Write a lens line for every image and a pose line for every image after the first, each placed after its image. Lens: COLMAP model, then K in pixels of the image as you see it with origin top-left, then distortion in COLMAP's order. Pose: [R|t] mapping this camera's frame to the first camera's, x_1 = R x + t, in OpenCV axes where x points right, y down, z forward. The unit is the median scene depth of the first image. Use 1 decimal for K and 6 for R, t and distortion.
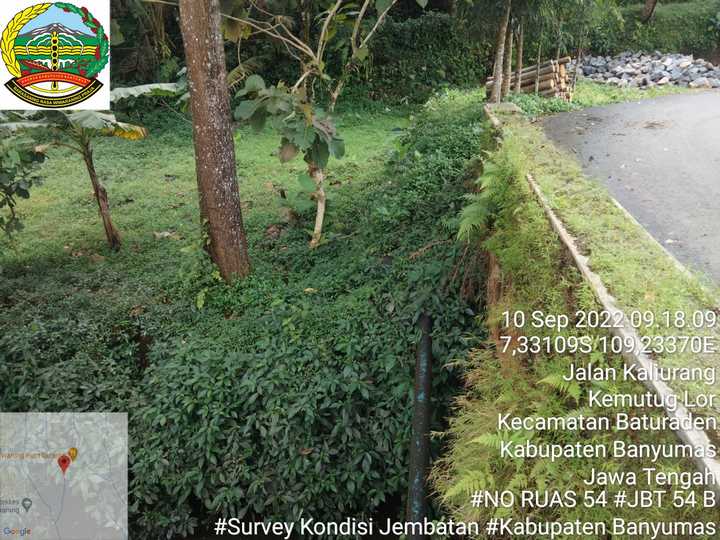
lens RADIAL K [[525.6, 0, 356.0], [0, 525.6, 274.5], [0, 0, 1]] dist [0.022790, -0.003164]
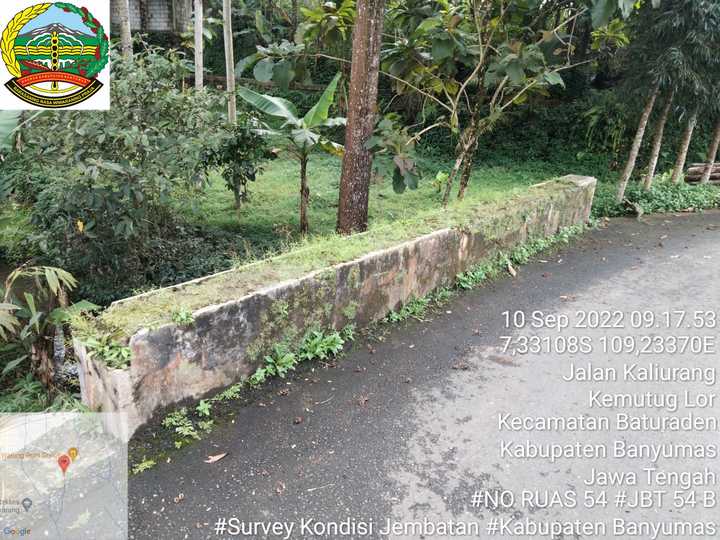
lens RADIAL K [[525.6, 0, 356.0], [0, 525.6, 274.5], [0, 0, 1]] dist [0.022790, -0.003164]
pose [[0.847337, 0.278305, -0.452290, 0.234709], [-0.315130, 0.949027, -0.006417, 0.012280], [0.427449, 0.147968, 0.891848, -0.079004]]
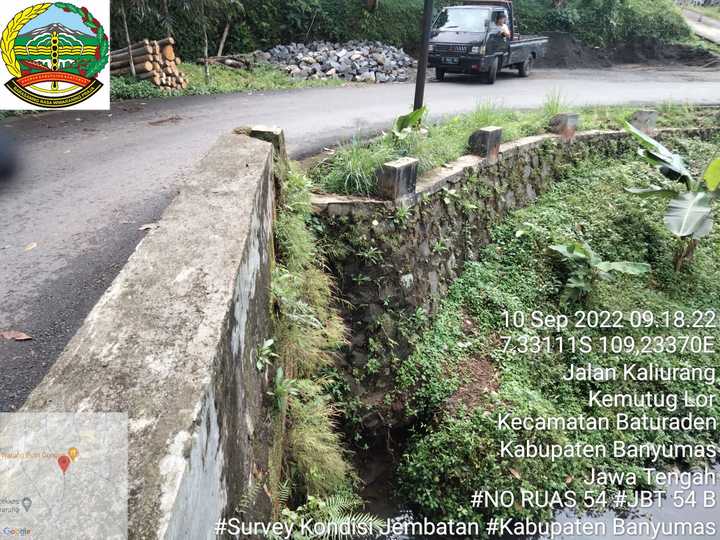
lens RADIAL K [[525.6, 0, 356.0], [0, 525.6, 274.5], [0, 0, 1]] dist [0.022790, -0.003164]
pose [[0.972378, -0.028004, 0.231727, 0.480116], [0.018375, 0.998880, 0.043608, -0.036820], [-0.232689, -0.038145, 0.971803, 0.022707]]
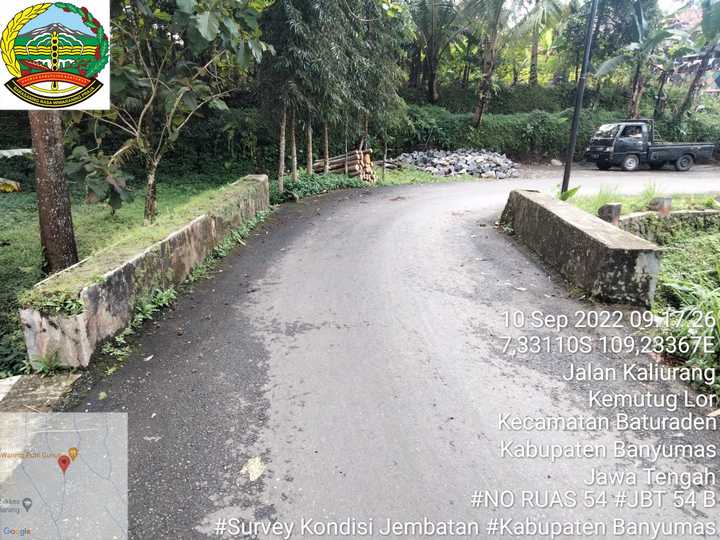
lens RADIAL K [[525.6, 0, 356.0], [0, 525.6, 274.5], [0, 0, 1]] dist [0.022790, -0.003164]
pose [[0.991335, 0.028594, 0.128210, 0.200019], [-0.010424, 0.990066, -0.140213, 0.087439], [-0.130945, 0.137662, 0.981785, -0.250121]]
